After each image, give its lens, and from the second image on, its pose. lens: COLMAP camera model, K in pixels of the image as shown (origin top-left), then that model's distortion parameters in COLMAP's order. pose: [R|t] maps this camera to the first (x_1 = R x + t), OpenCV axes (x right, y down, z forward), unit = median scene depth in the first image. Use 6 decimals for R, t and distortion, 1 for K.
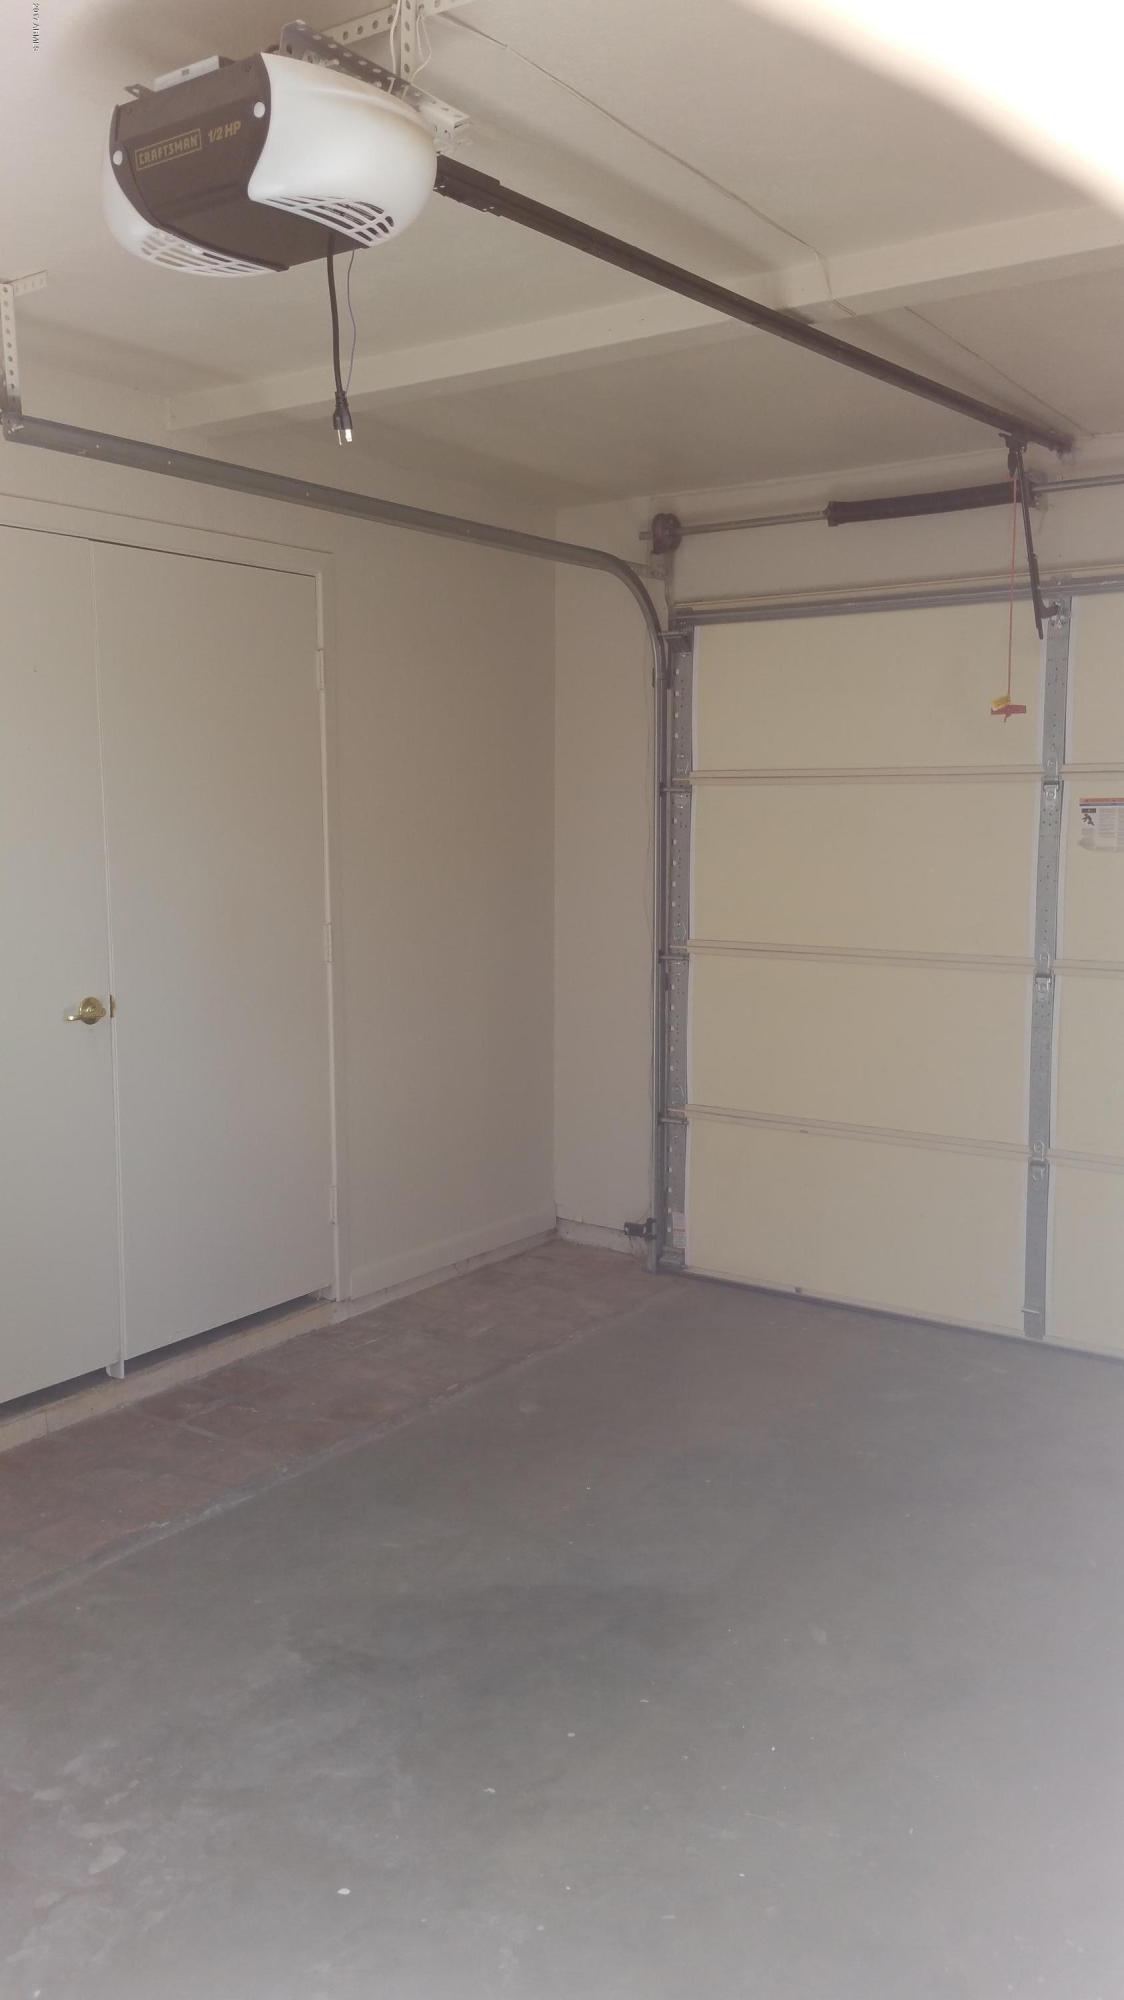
lens RADIAL K [[1636.2, 0, 576.7], [0, 1636.2, 992.2], [0, 0, 1]] dist [0.136940, -0.299165]
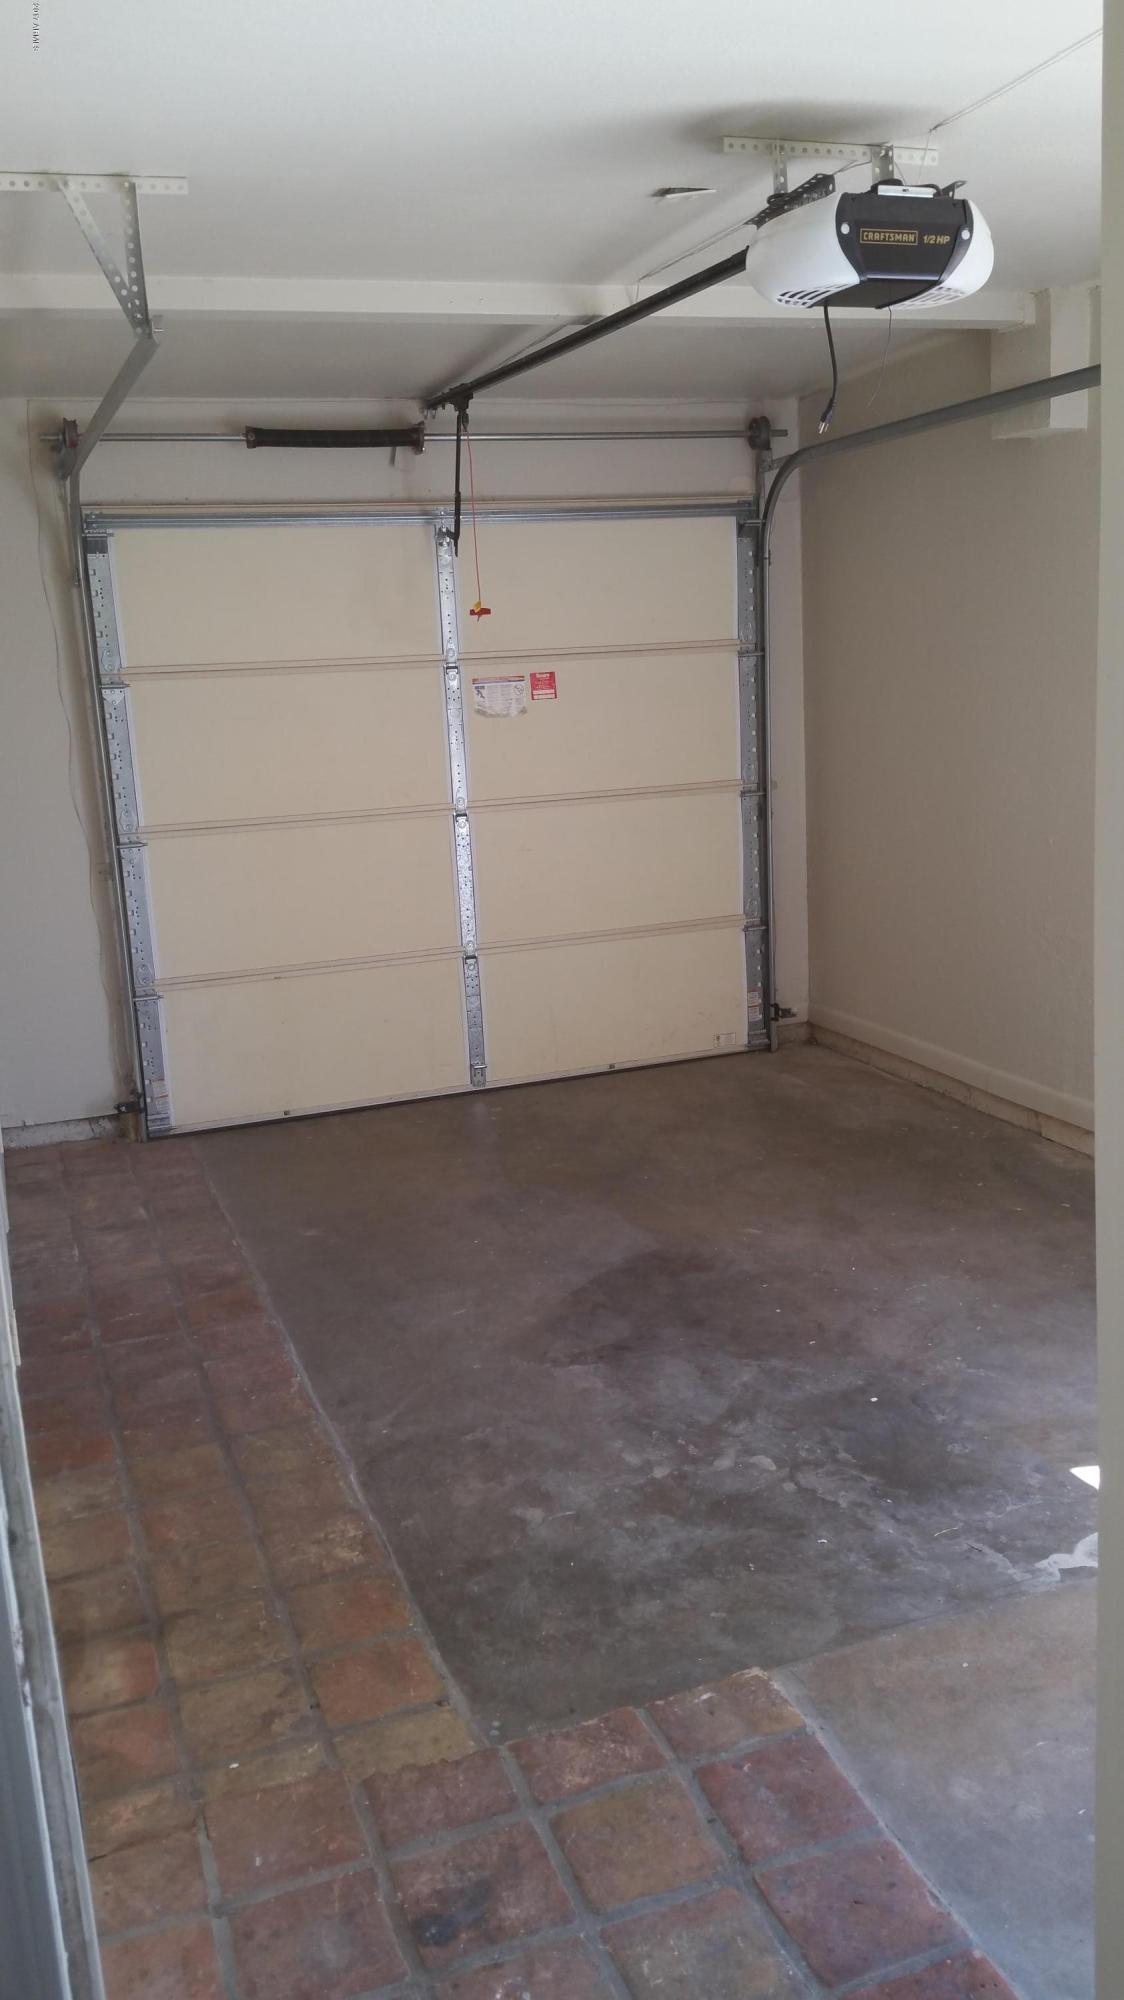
lens RADIAL K [[1636.2, 0, 576.7], [0, 1636.2, 992.2], [0, 0, 1]] dist [0.136940, -0.299165]
pose [[0.565146, -0.194128, 0.801826, -0.719992], [0.142926, 0.980263, 0.136591, -0.036302], [-0.812516, 0.037408, 0.581737, 0.160110]]
